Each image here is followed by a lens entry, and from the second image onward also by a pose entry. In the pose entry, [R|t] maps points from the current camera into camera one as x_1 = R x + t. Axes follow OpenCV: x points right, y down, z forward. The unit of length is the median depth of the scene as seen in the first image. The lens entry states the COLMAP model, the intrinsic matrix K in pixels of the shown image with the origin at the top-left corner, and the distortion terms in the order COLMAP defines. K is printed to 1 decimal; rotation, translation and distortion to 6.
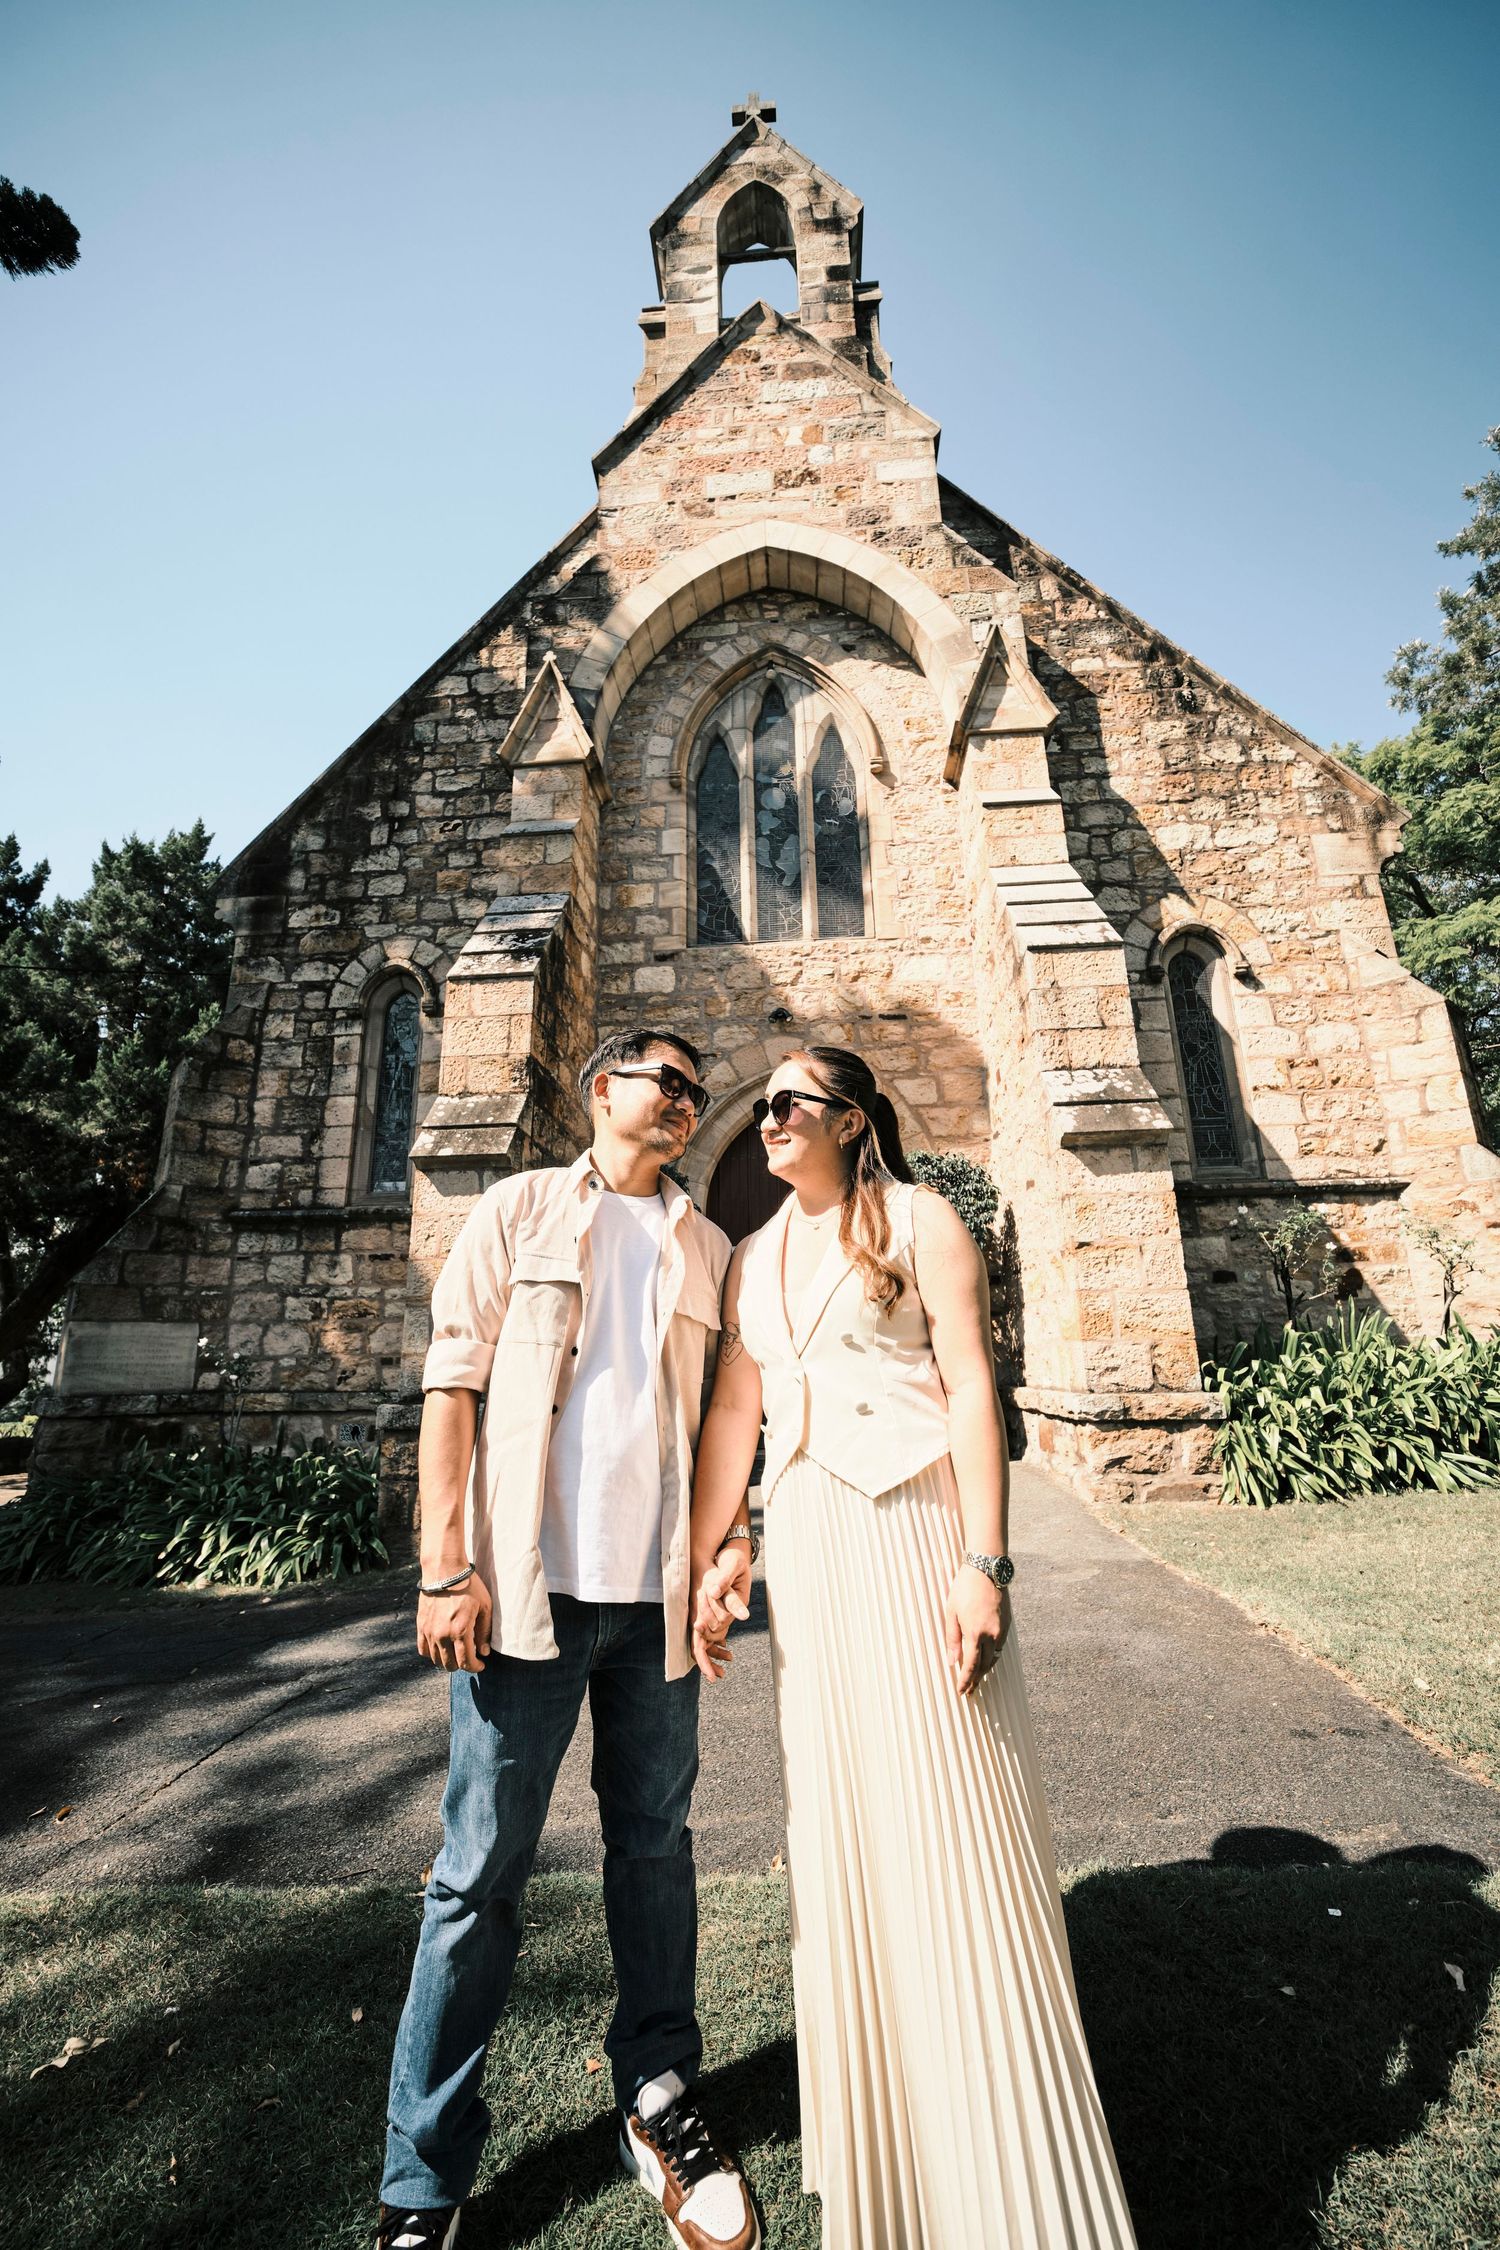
lens RADIAL K [[880.0, 0, 750.8], [0, 880.0, 1073.3], [0, 0, 1]] dist [-0.016815, 0.000390]
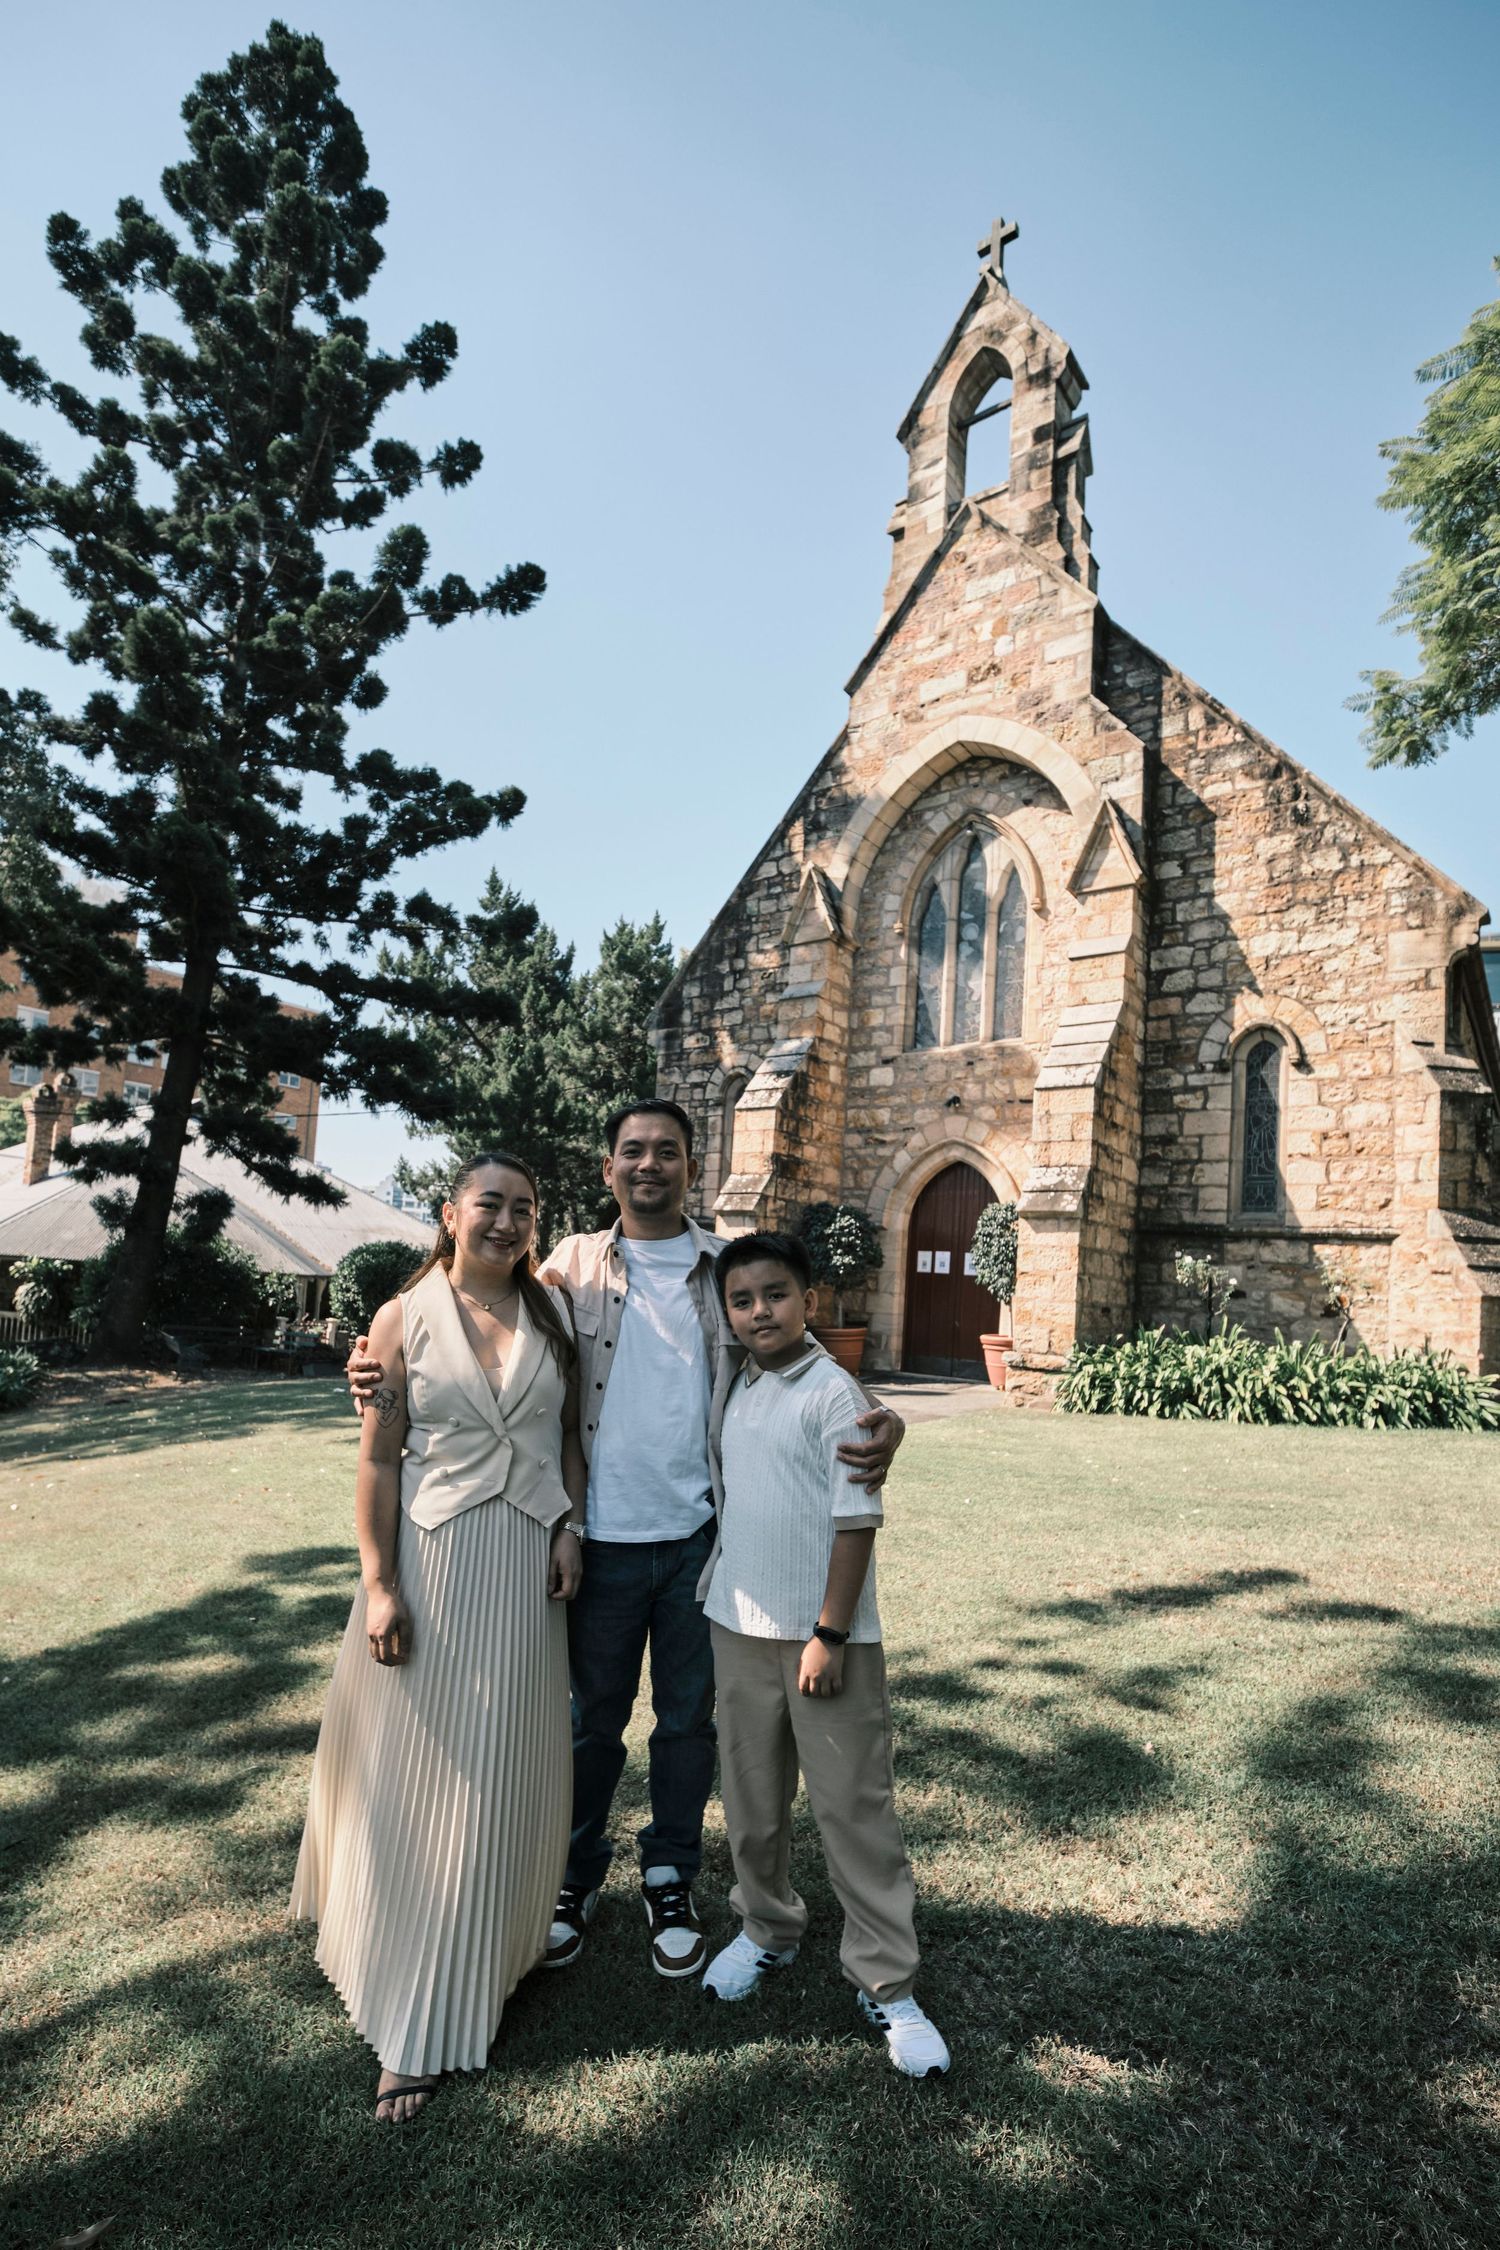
lens RADIAL K [[908.2, 0, 750.0], [0, 908.2, 1125.0], [0, 0, 1]] dist [-0.009085, -0.000059]
pose [[0.869484, -0.018552, -0.493613, 0.443049], [0.072724, 0.993213, 0.090772, -0.172031], [0.488579, -0.114823, 0.864931, -0.462793]]
